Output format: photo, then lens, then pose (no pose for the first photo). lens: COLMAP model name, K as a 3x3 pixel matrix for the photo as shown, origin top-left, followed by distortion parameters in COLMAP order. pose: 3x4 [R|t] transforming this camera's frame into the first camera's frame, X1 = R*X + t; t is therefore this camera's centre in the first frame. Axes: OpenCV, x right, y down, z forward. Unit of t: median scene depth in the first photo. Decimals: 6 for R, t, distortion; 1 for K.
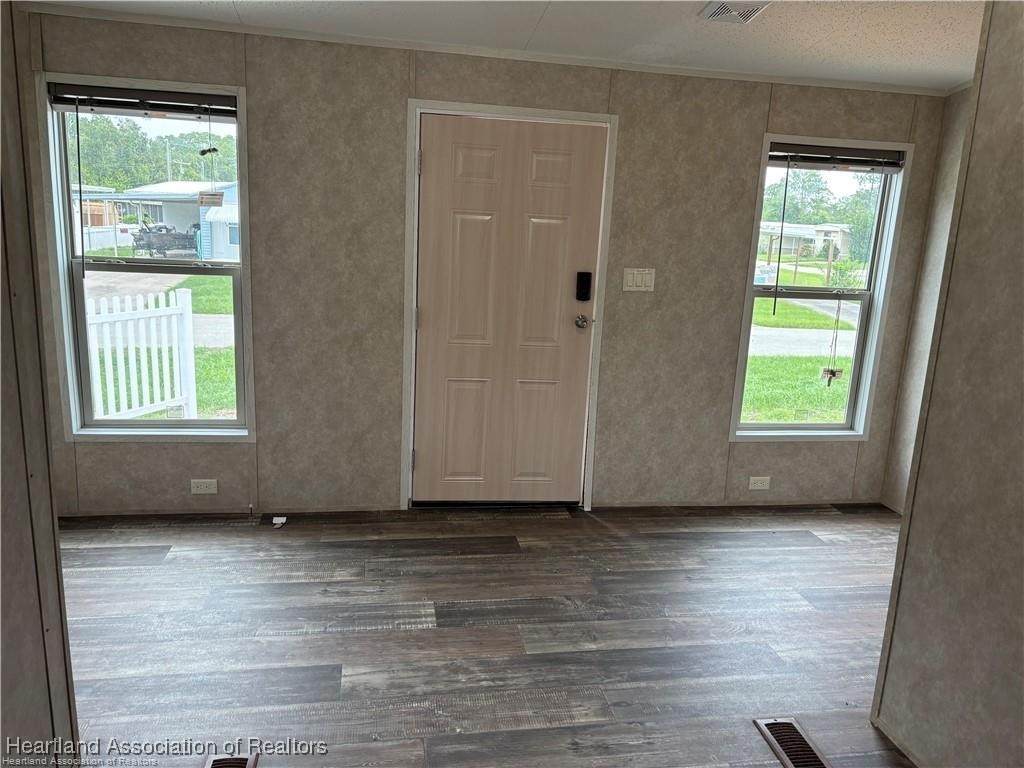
lens RADIAL K [[766.1, 0, 510.3], [0, 766.1, 378.2], [0, 0, 1]] dist [0.022249, -0.050310]
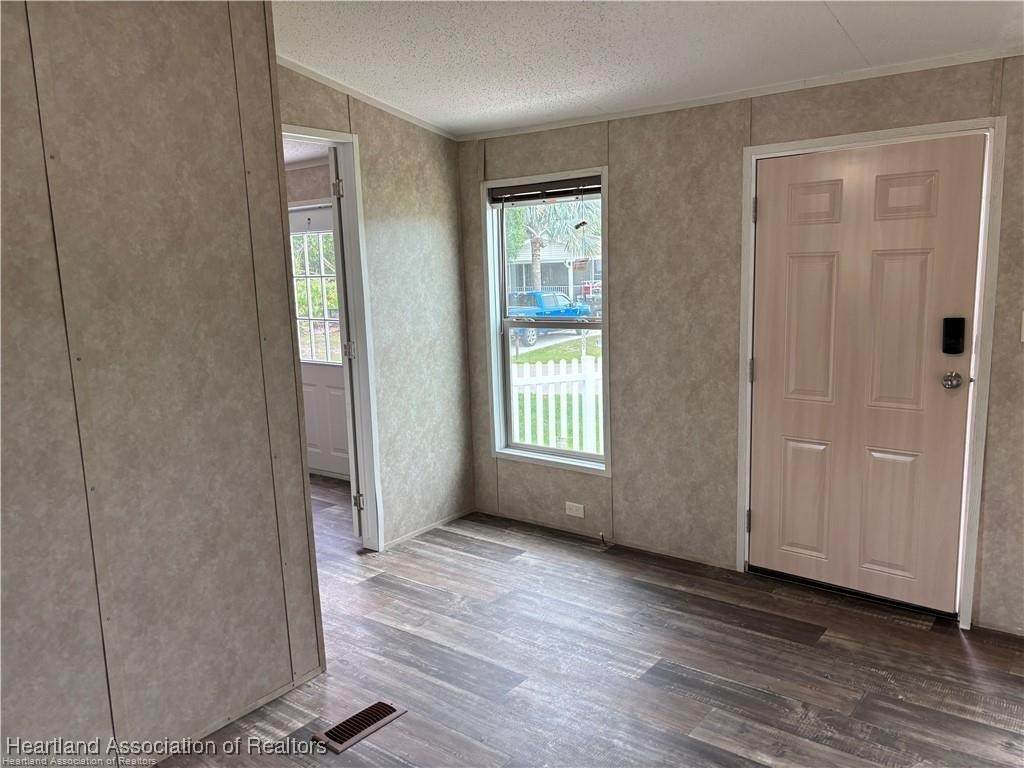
lens RADIAL K [[766.1, 0, 489.3], [0, 766.1, 372.3], [0, 0, 1]] dist [0.022249, -0.050310]
pose [[0.648387, 0.030414, -0.760703, 0.400323], [-0.089088, 0.995368, -0.036138, -0.012394], [0.756080, 0.091201, 0.648093, 0.137510]]
